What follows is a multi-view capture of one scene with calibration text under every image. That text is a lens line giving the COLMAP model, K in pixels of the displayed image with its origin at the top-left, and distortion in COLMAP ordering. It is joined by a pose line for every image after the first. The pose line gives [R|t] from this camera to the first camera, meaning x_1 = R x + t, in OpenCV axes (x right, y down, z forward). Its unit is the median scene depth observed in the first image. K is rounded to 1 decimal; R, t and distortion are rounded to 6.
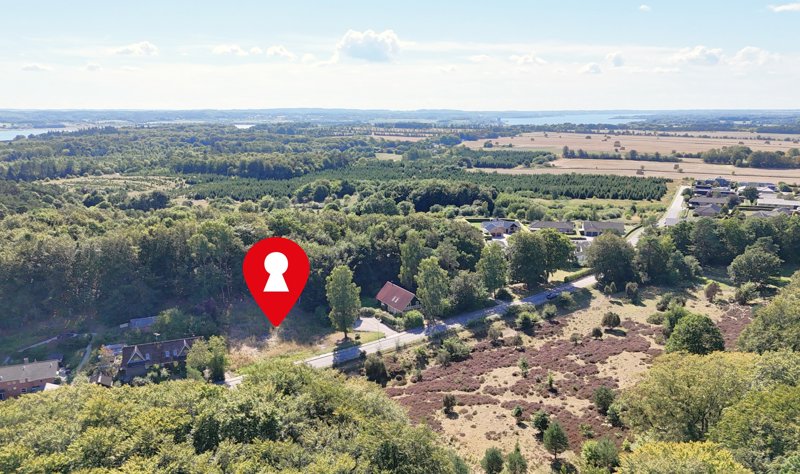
lens RADIAL K [[599.1, 0, 400.0], [0, 599.1, 237.0], [0, 0, 1]] dist [0.052471, -0.003556]
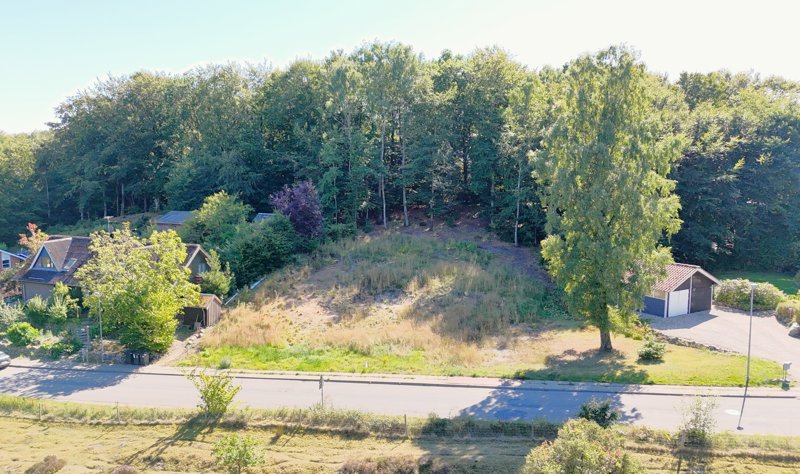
lens RADIAL K [[599.1, 0, 400.0], [0, 599.1, 237.0], [0, 0, 1]] dist [0.052471, -0.003556]
pose [[0.743212, 0.098766, -0.661726, 0.009149], [-0.148601, 0.988708, -0.019330, 0.138301], [0.652345, 0.112700, 0.749497, 0.745455]]
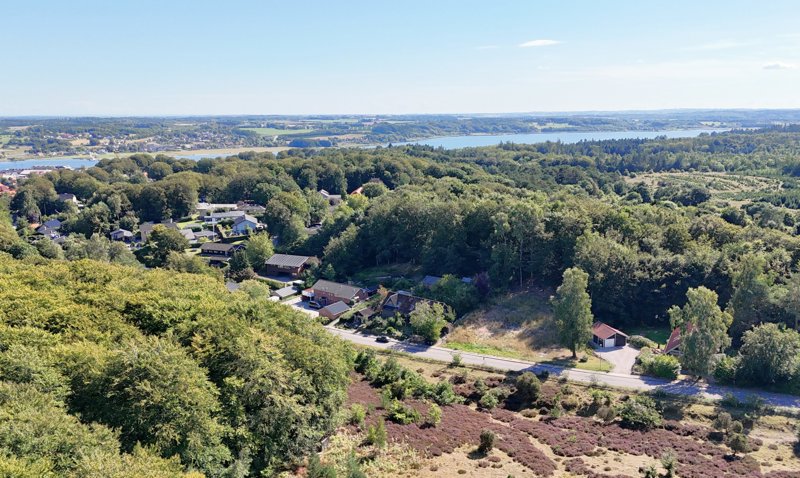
lens RADIAL K [[630.5, 0, 400.0], [0, 630.5, 239.0], [0, 0, 1]] dist [0.000274, -0.000592]
pose [[0.510354, 0.176706, -0.841614, 0.500372], [-0.178514, 0.979112, 0.097325, -0.037143], [0.841232, 0.100569, 0.531238, 0.312895]]
